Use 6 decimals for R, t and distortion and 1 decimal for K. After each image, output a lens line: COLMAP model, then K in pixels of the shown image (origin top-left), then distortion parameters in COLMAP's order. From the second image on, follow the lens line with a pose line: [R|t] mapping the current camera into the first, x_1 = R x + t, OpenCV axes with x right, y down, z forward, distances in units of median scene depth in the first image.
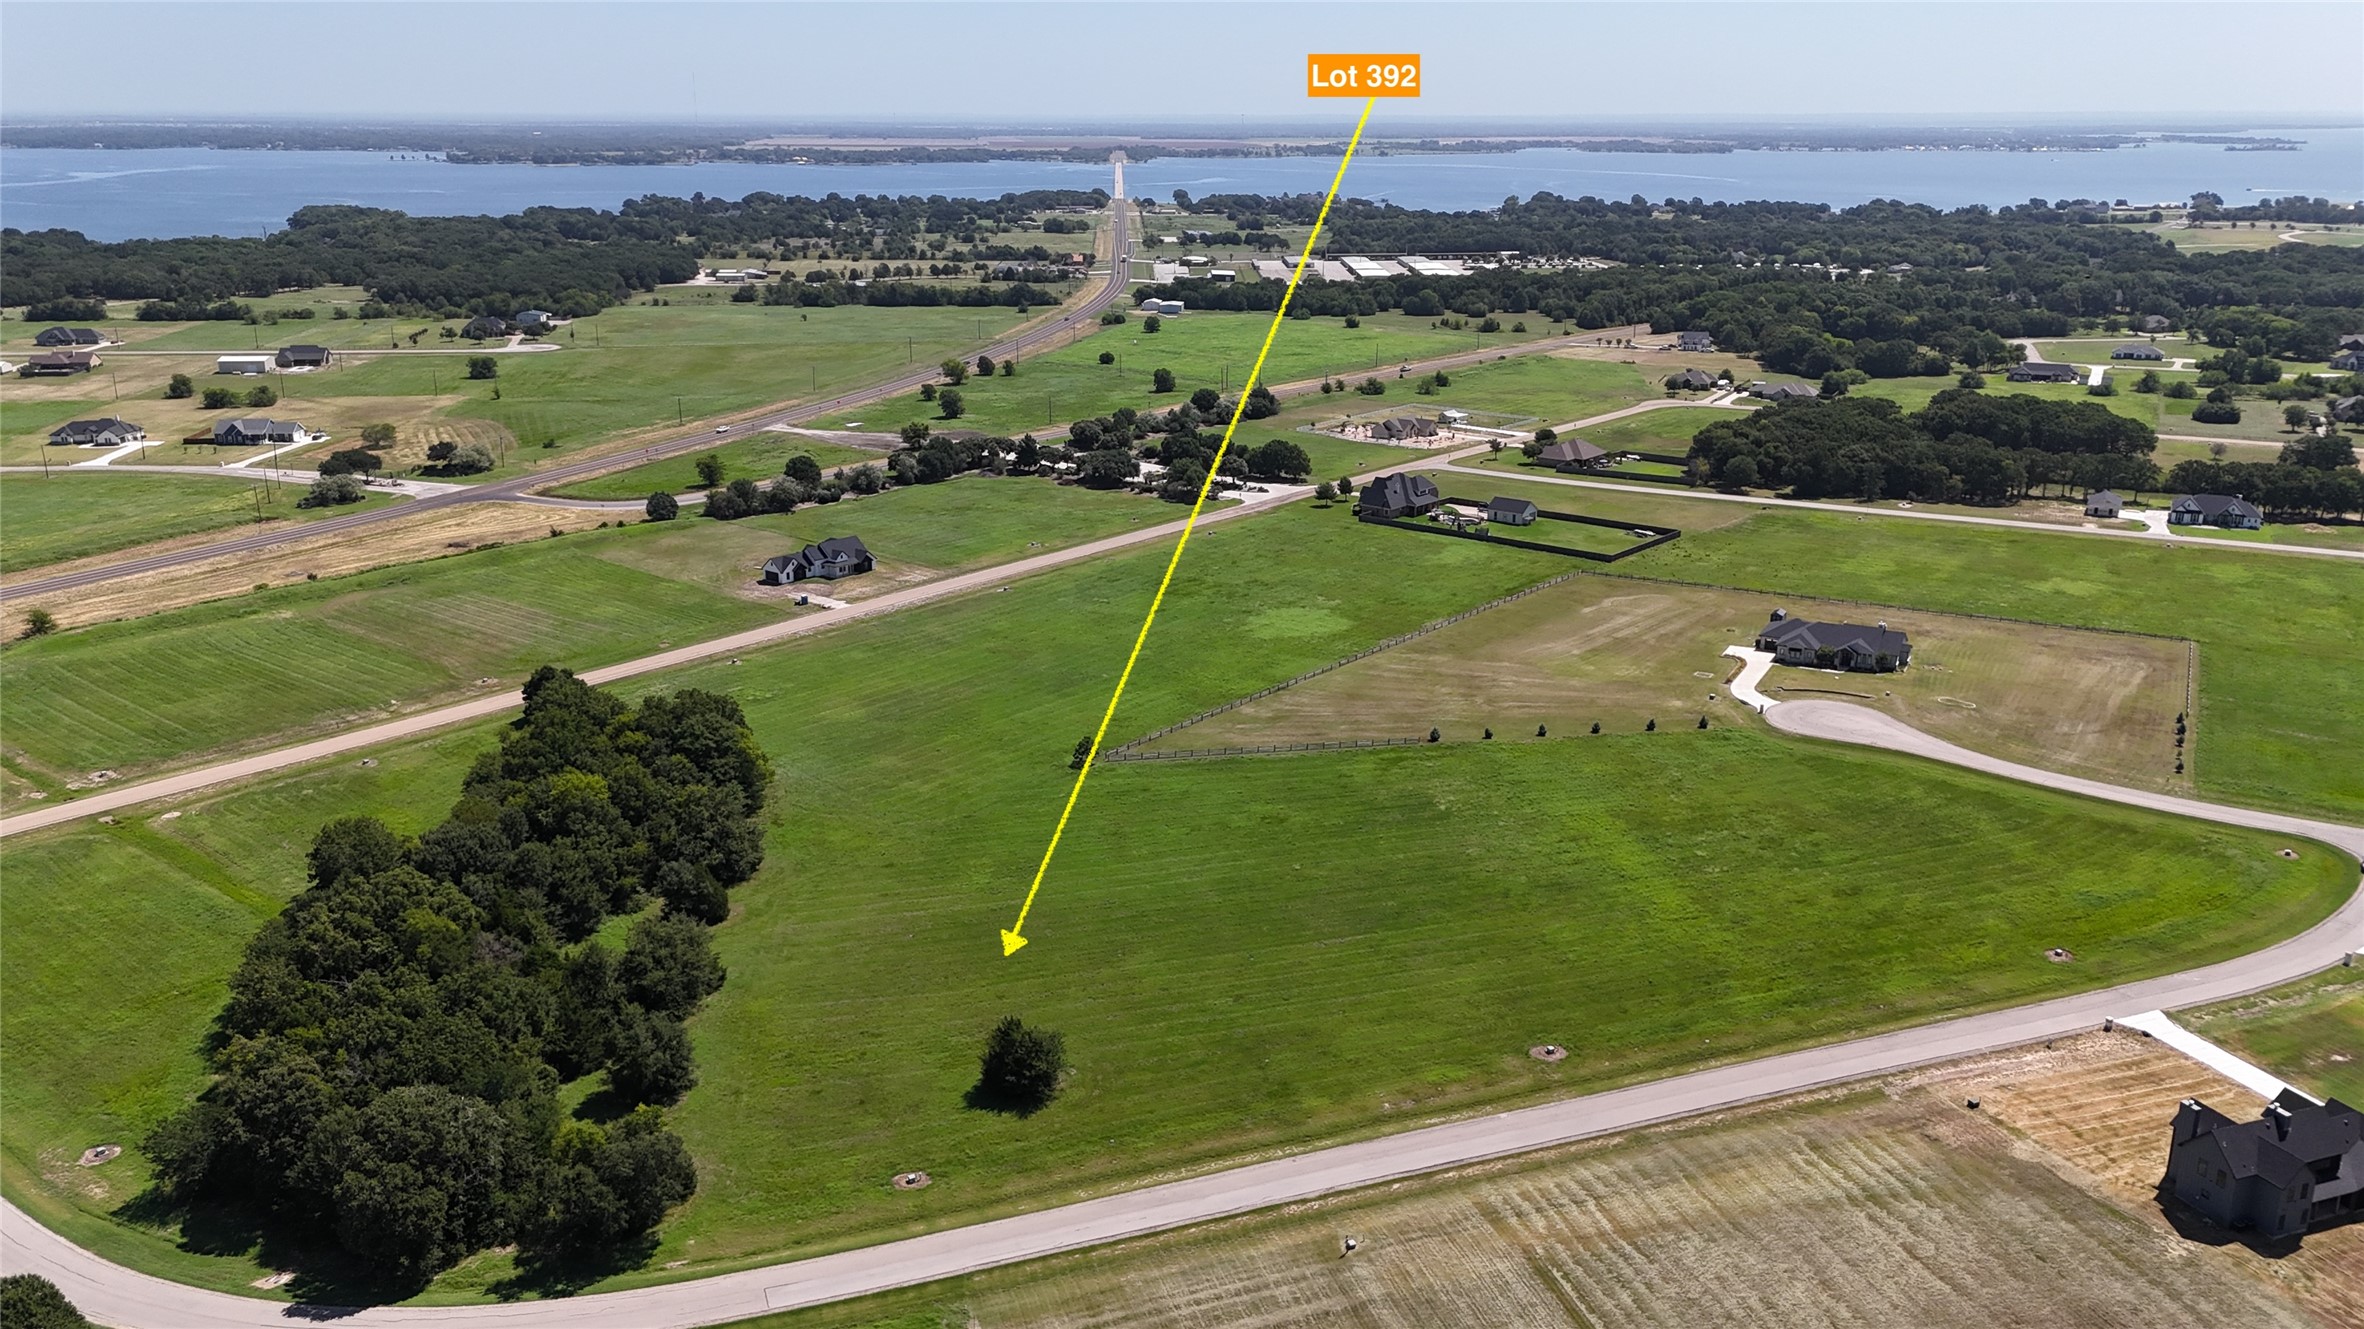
lens RADIAL K [[1872.8, 0, 1191.4], [0, 1872.8, 655.5], [0, 0, 1]] dist [0.079262, -0.090913]
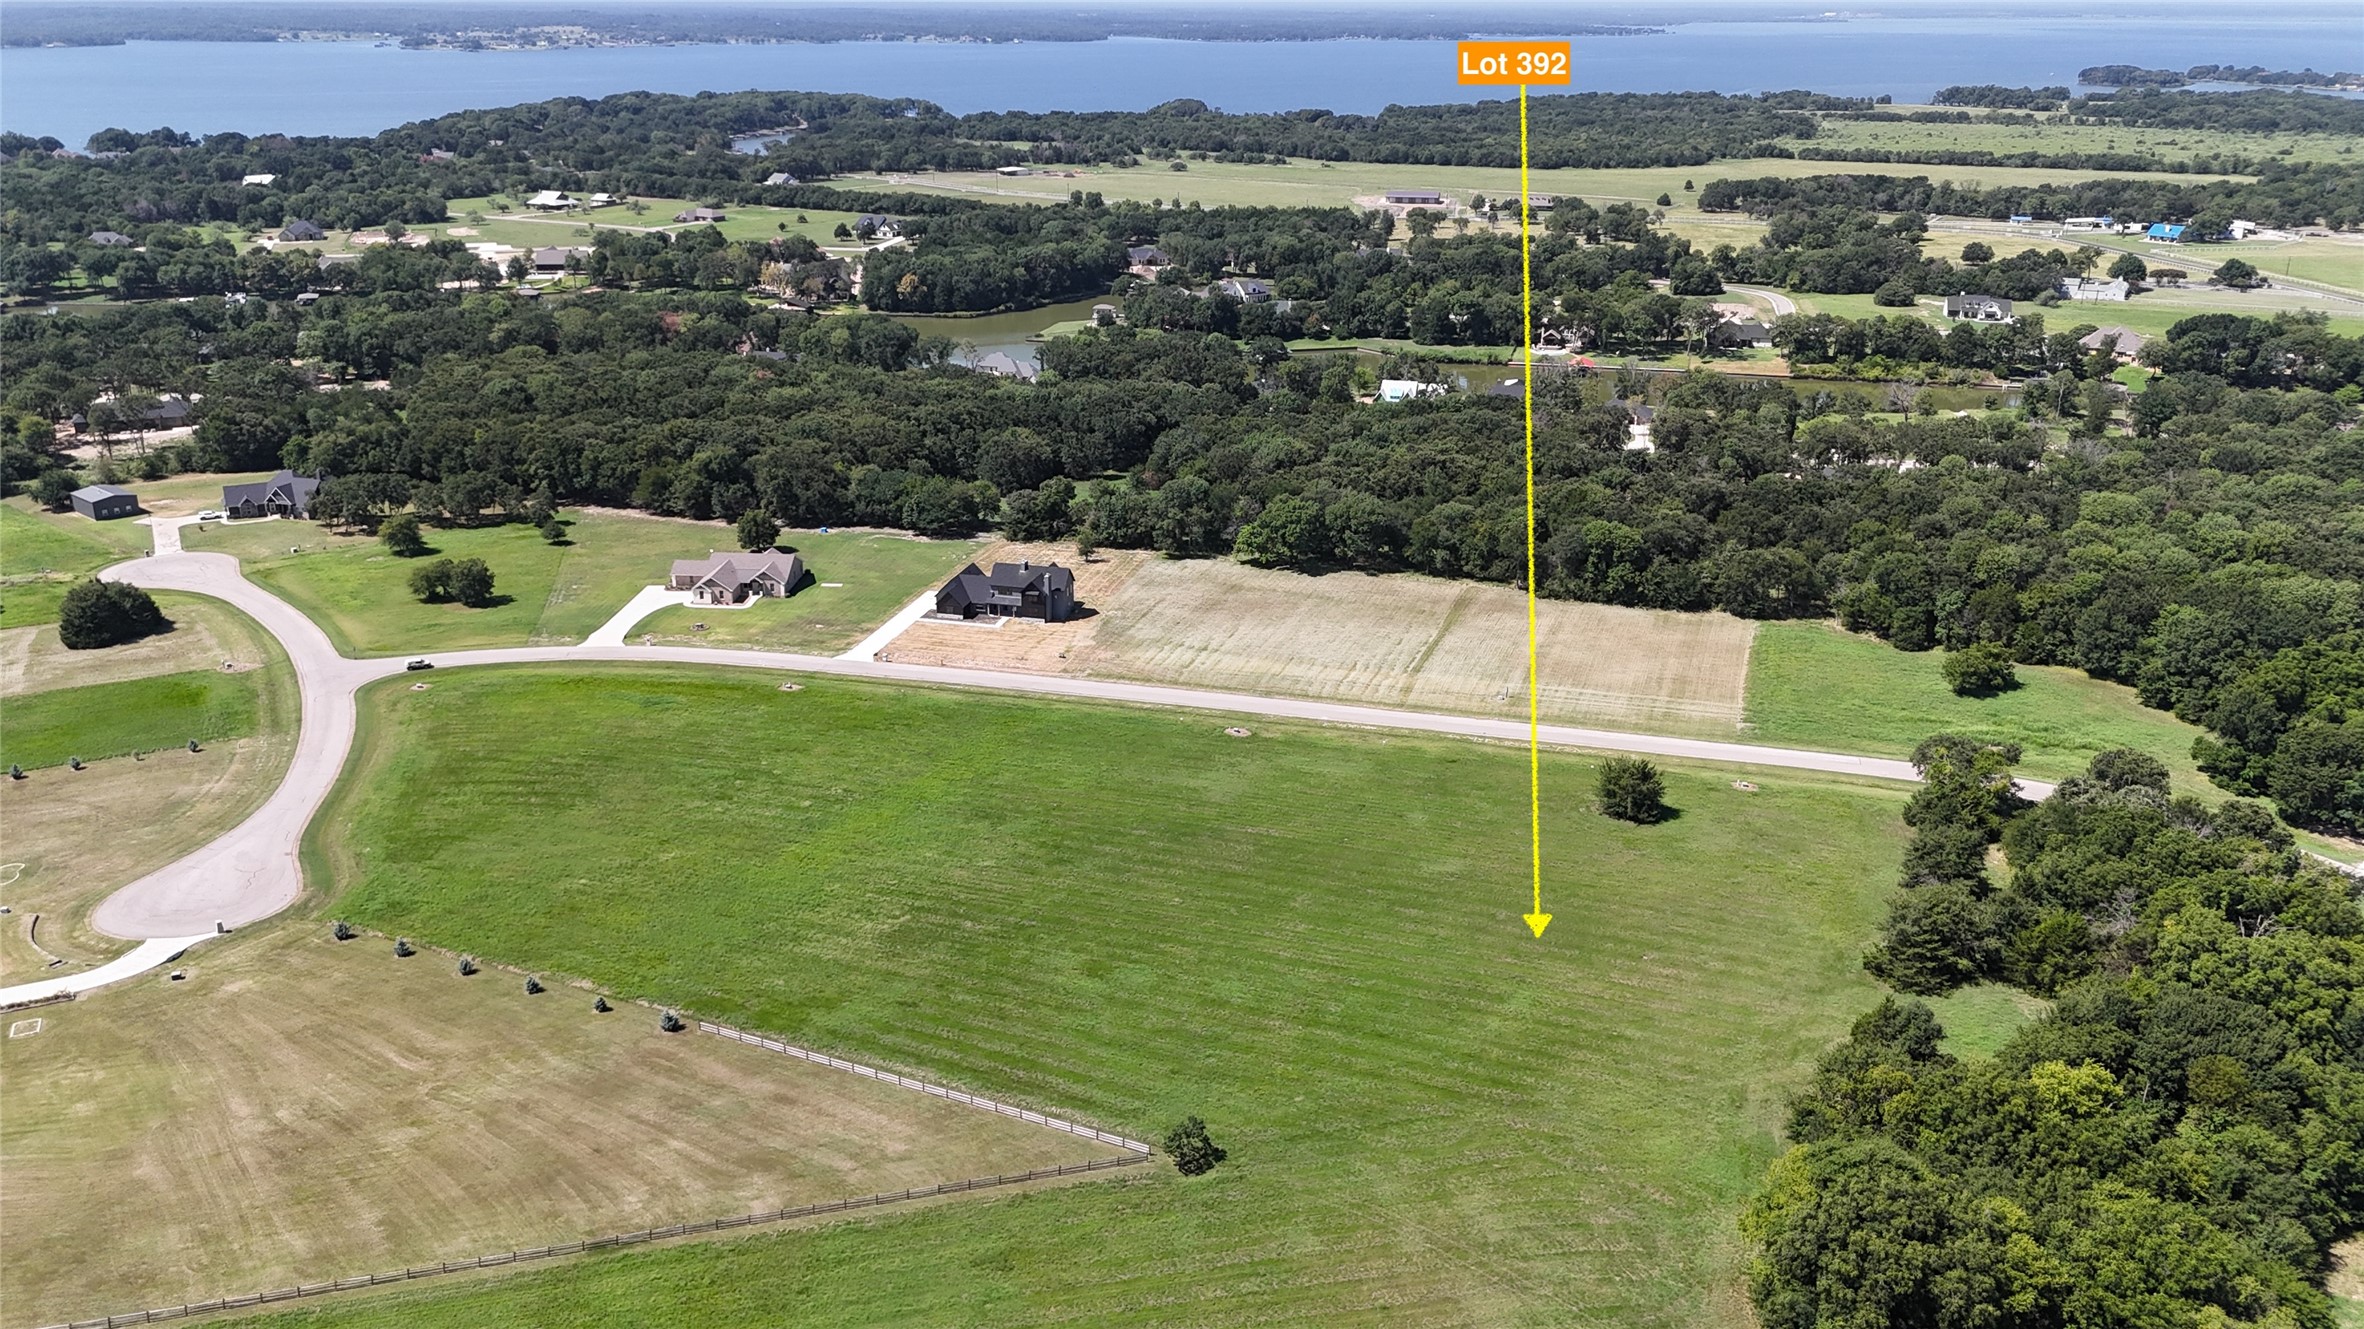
lens RADIAL K [[1872.8, 0, 1190.9], [0, 1872.8, 676.9], [0, 0, 1]] dist [0.079262, -0.090913]
pose [[-0.826232, -0.193059, 0.529215, -0.489358], [0.149284, 0.830816, 0.536151, -0.549780], [-0.543189, 0.521989, -0.657627, 1.897616]]
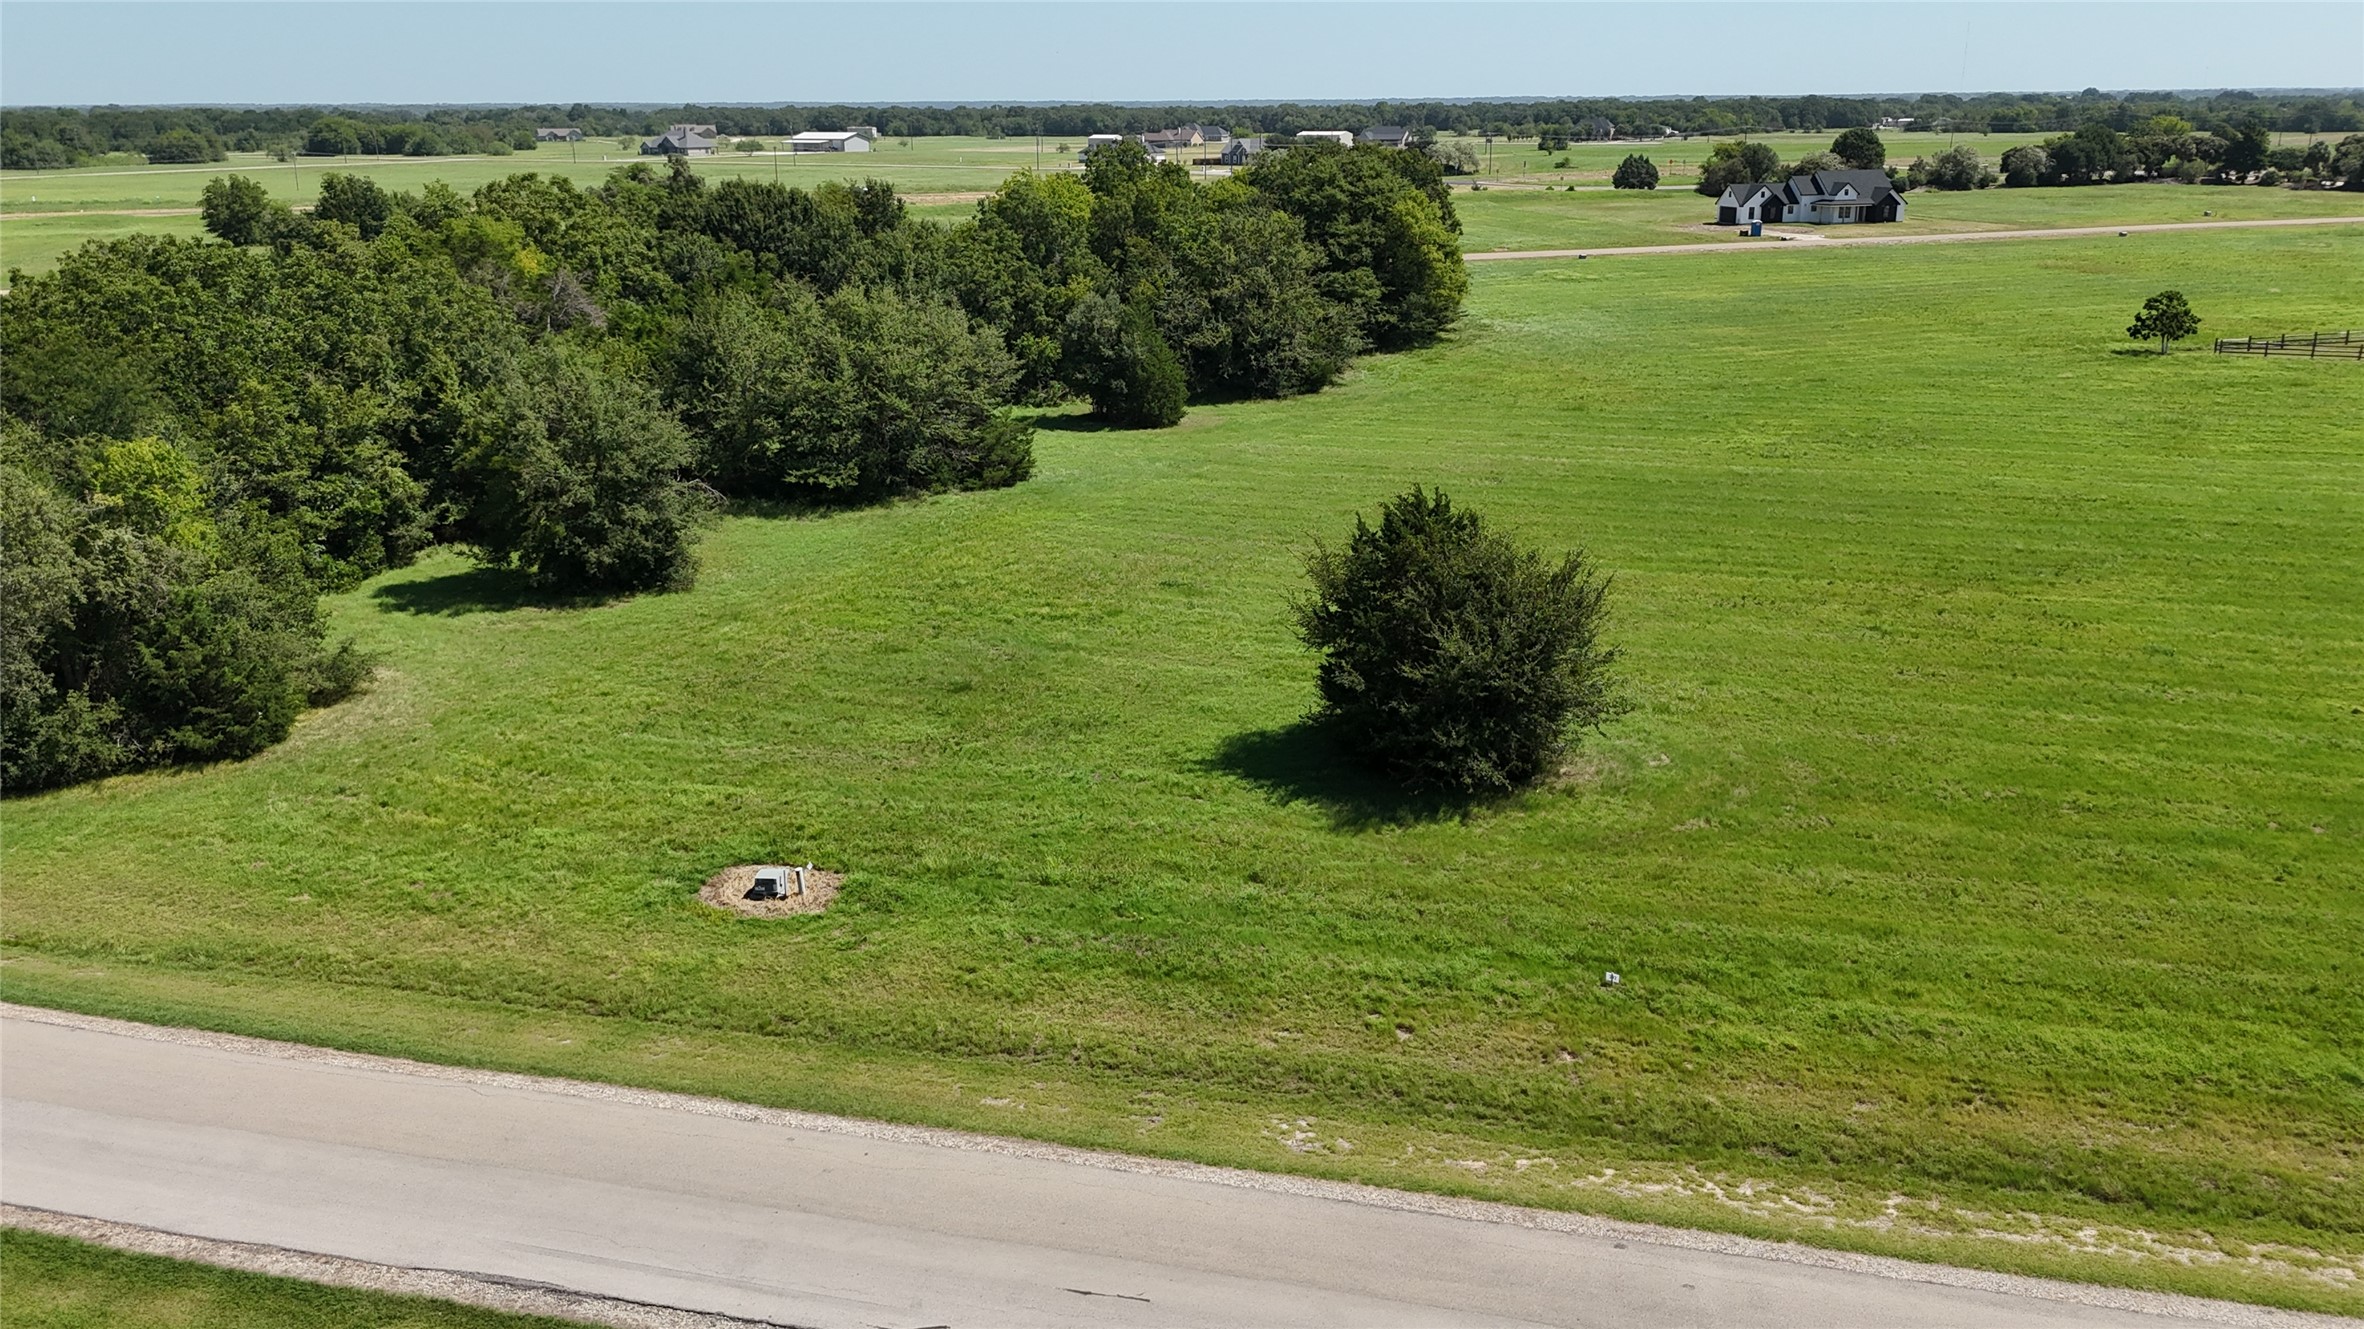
lens RADIAL K [[1872.8, 0, 1184.2], [0, 1872.8, 666.3], [0, 0, 1]] dist [0.079262, -0.090913]
pose [[0.809022, 0.158815, -0.565916, 0.031852], [-0.154431, 0.986413, 0.056049, 0.201830], [0.567128, 0.042049, 0.822555, 0.734056]]
